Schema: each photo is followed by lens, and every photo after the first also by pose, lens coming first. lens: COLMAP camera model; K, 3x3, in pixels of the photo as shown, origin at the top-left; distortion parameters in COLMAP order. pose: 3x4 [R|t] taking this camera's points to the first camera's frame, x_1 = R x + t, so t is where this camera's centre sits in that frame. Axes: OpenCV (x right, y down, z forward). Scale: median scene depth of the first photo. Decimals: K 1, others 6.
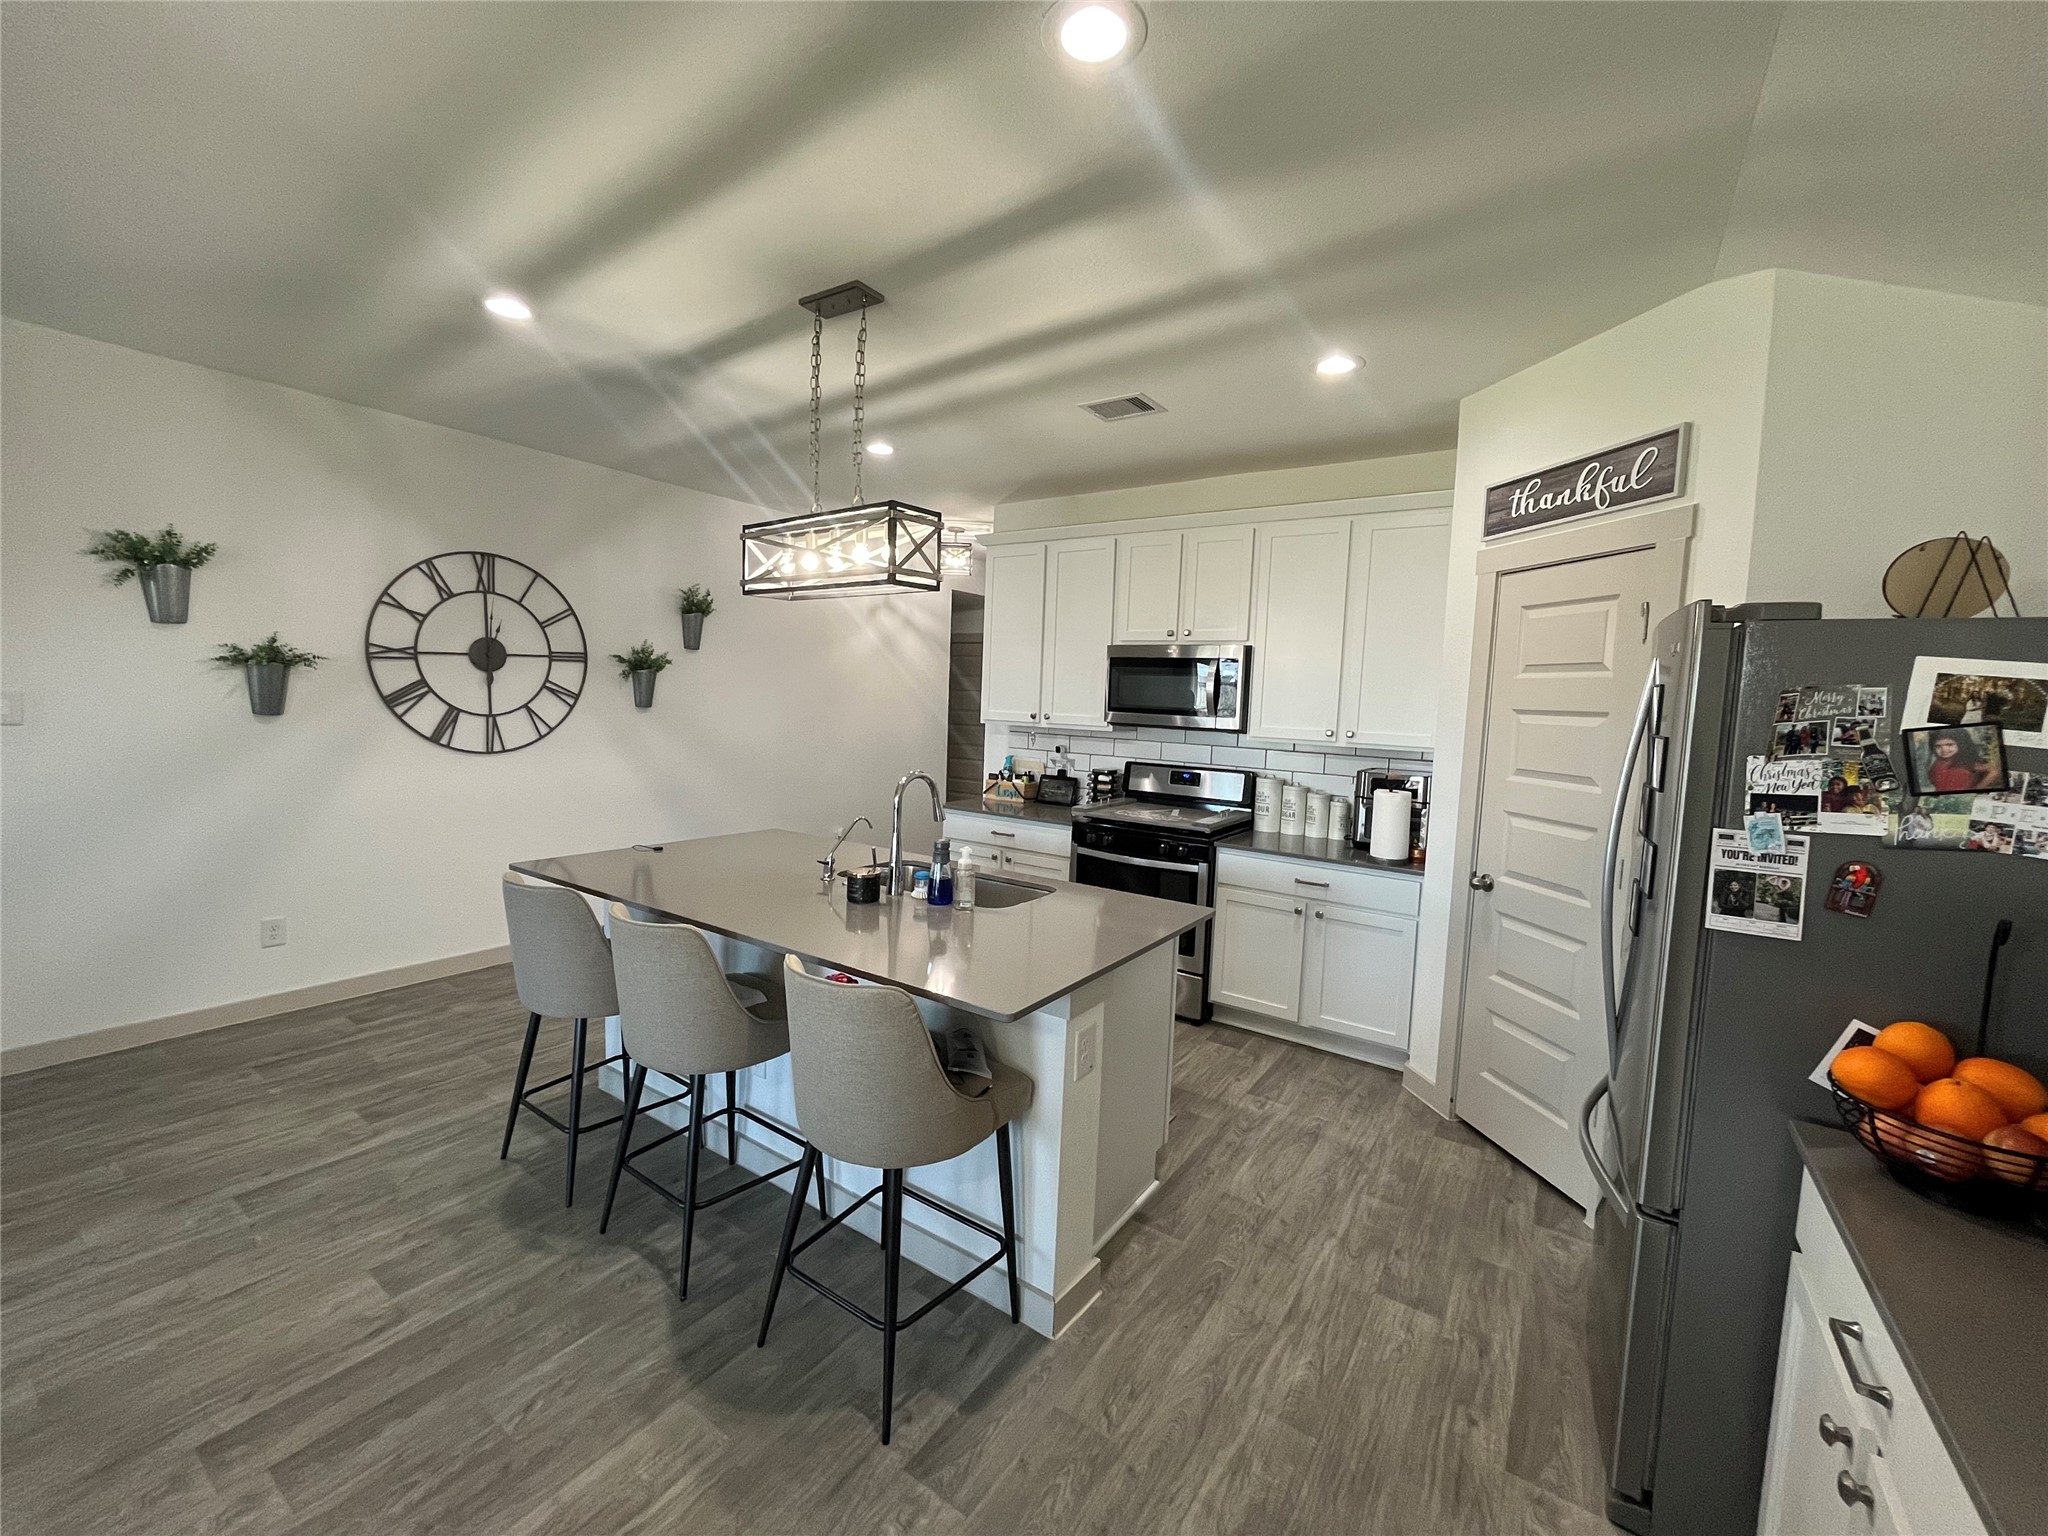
lens RADIAL K [[822.1, 0, 1058.8], [0, 822.1, 755.1], [0, 0, 1]] dist [-0.000153, -0.000132]
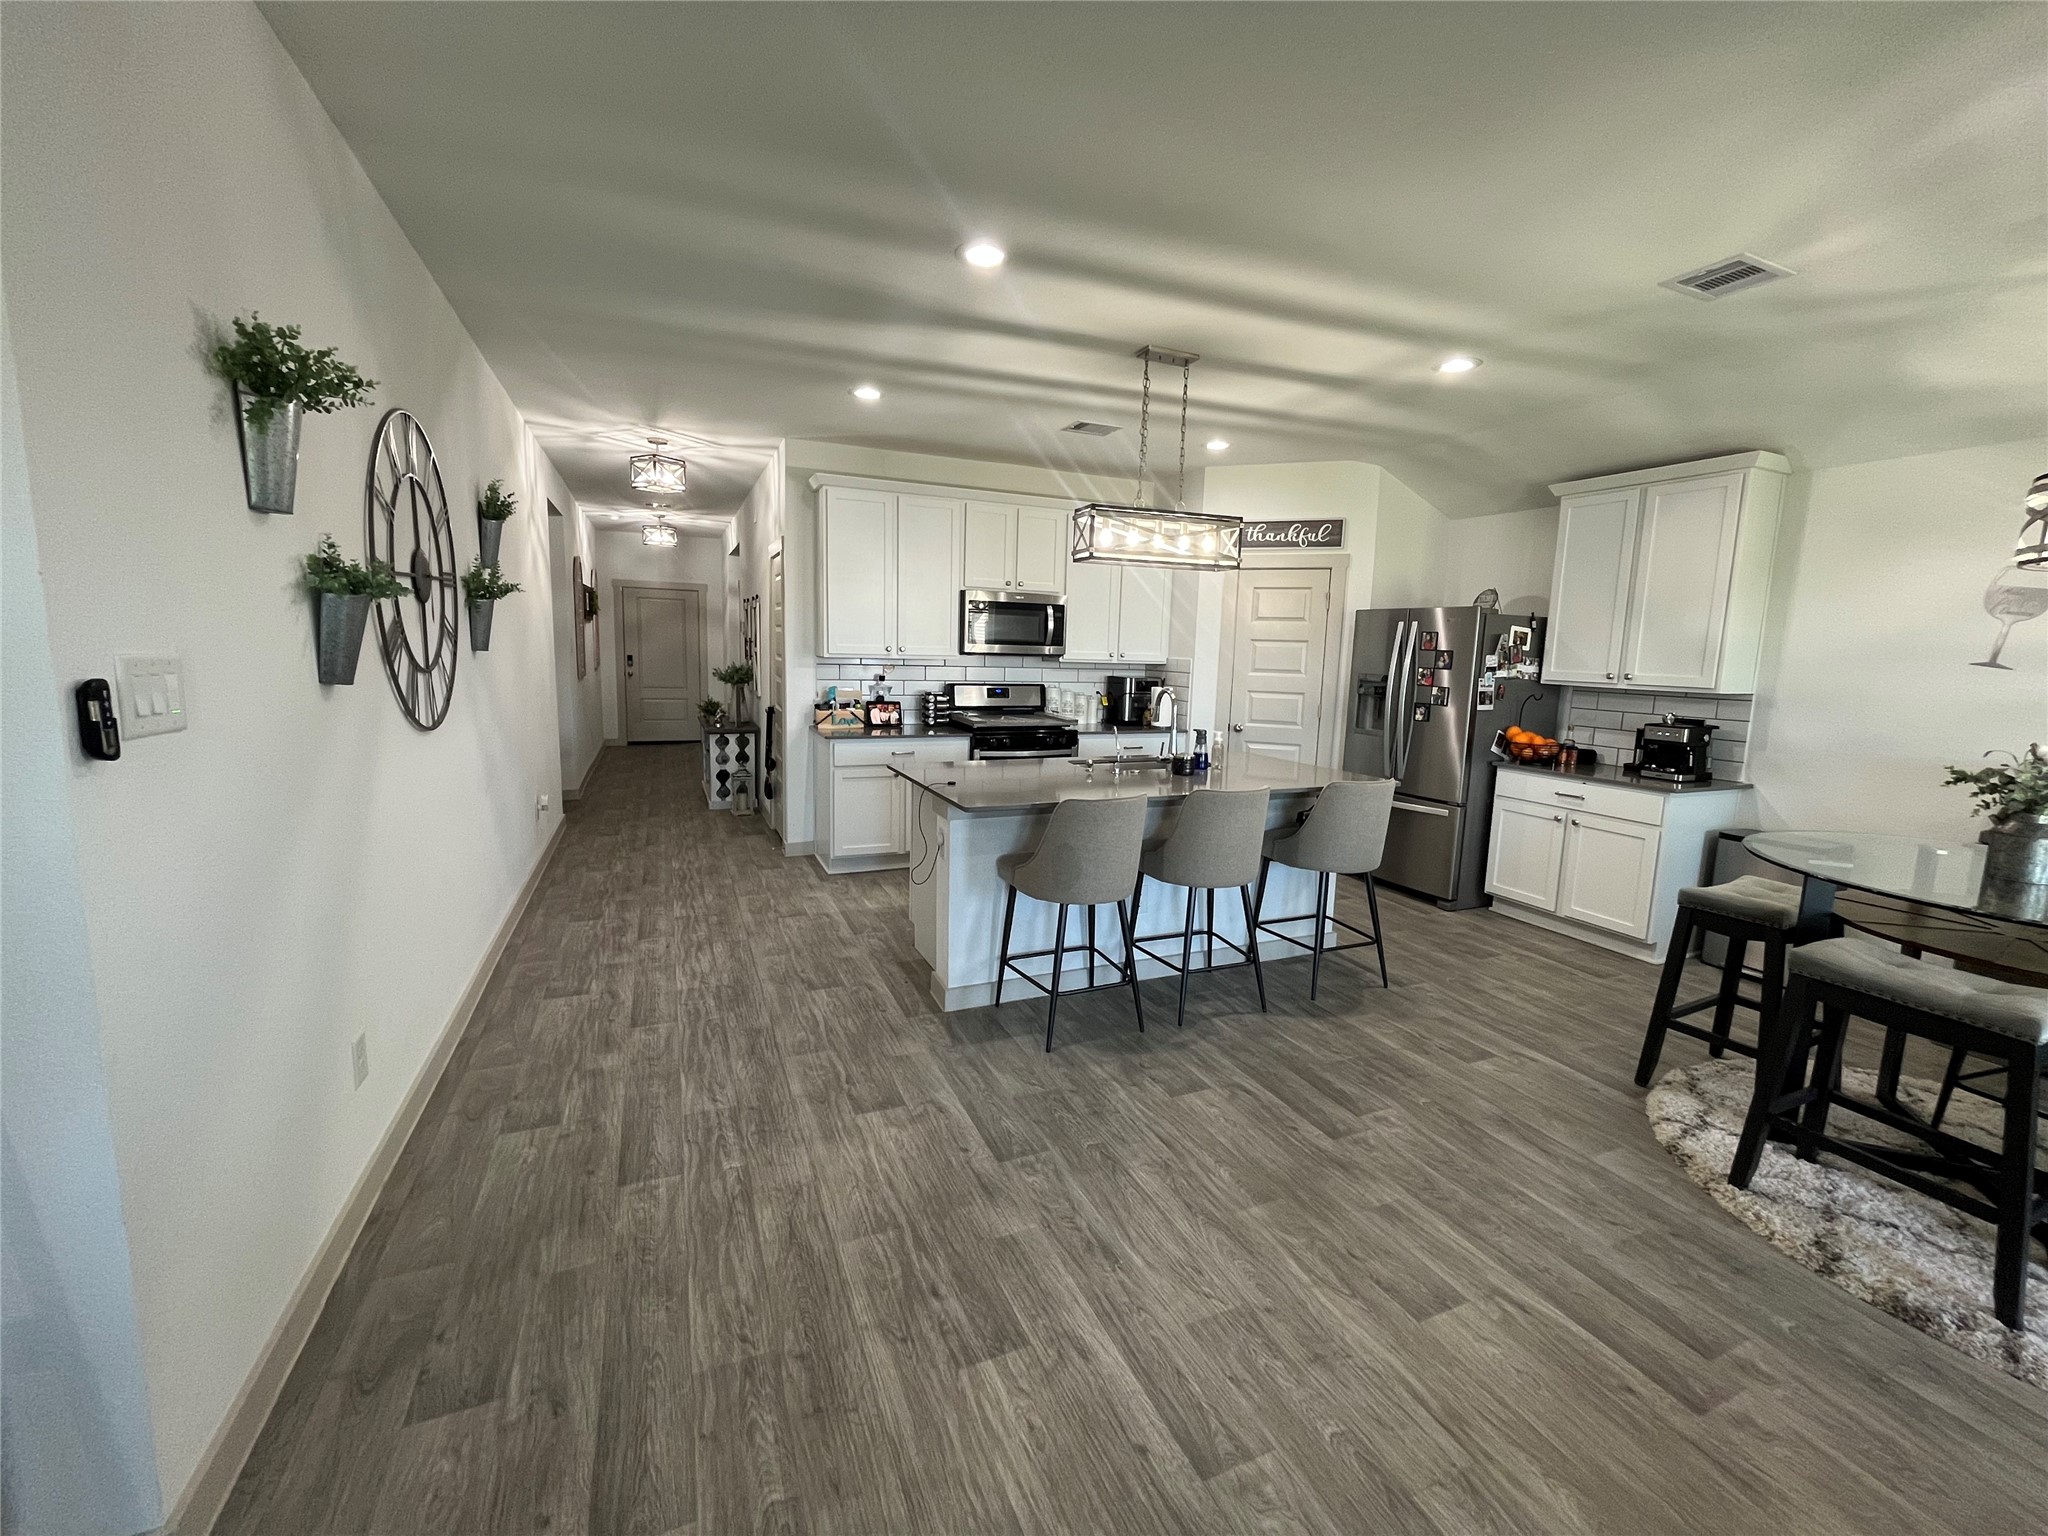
lens RADIAL K [[822.1, 0, 1012.9], [0, 822.1, 748.8], [0, 0, 1]] dist [-0.000153, -0.000132]
pose [[0.548311, -0.128122, 0.826402, -1.639997], [0.053452, 0.991543, 0.118259, -0.065488], [-0.834565, -0.020670, 0.550522, 0.426000]]
